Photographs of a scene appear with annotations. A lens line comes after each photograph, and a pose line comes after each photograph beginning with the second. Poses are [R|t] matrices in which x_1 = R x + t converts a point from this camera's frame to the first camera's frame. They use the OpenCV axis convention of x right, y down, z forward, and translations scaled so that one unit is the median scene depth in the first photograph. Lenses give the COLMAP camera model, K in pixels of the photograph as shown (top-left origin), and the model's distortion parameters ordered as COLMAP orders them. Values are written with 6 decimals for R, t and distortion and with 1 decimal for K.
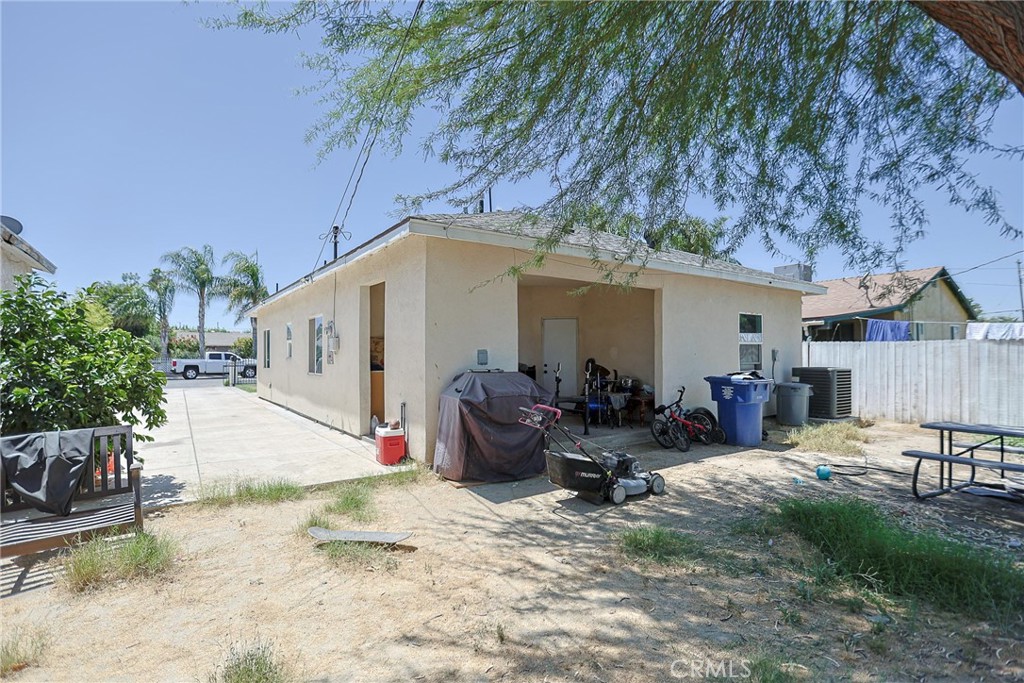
lens RADIAL K [[496.2, 0, 516.8], [0, 496.2, 344.6], [0, 0, 1]] dist [-0.037923, 0.009480]
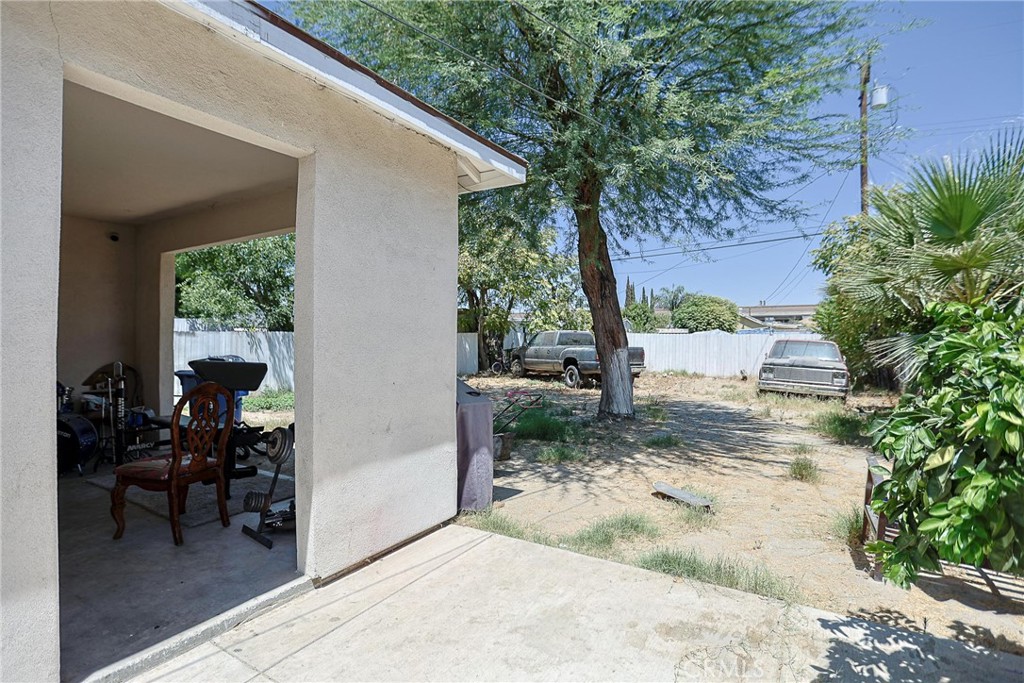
lens RADIAL K [[496.2, 0, 509.6], [0, 496.2, 342.1], [0, 0, 1]] dist [-0.037923, 0.009480]
pose [[-0.379325, -0.001403, 0.925263, -1.044758], [-0.012787, 0.999911, -0.003726, 0.021231], [-0.925175, -0.013245, -0.379309, 1.519769]]
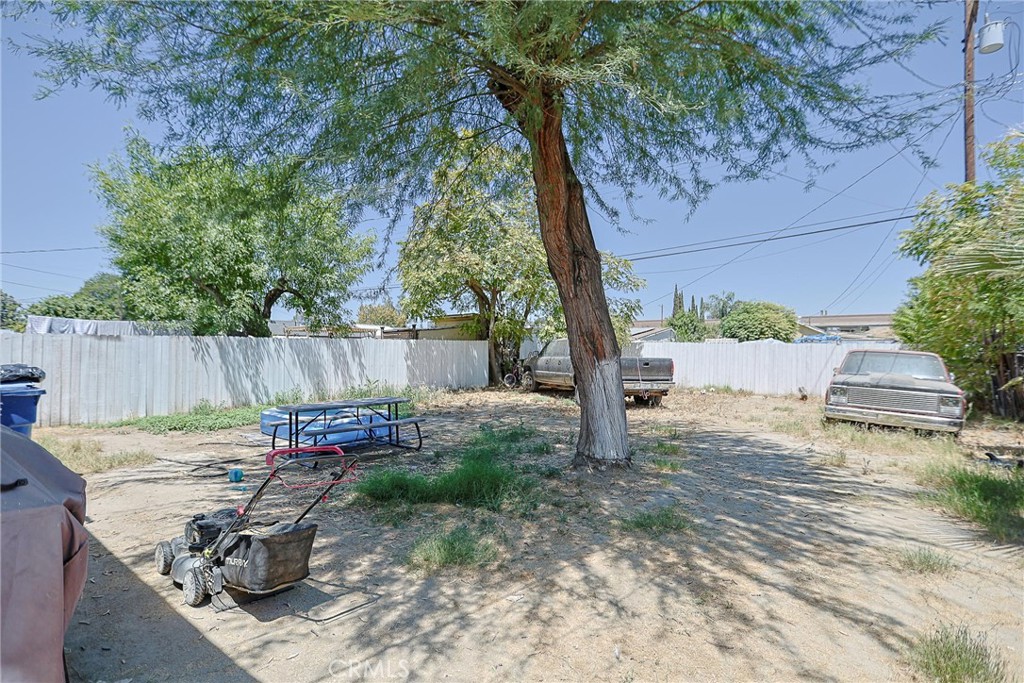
lens RADIAL K [[496.2, 0, 493.4], [0, 496.2, 350.6], [0, 0, 1]] dist [-0.037923, 0.009480]
pose [[-0.265618, -0.001799, 0.964077, -0.556951], [-0.020813, 0.999776, -0.003869, 0.020671], [-0.963854, -0.021093, -0.265596, 0.986650]]
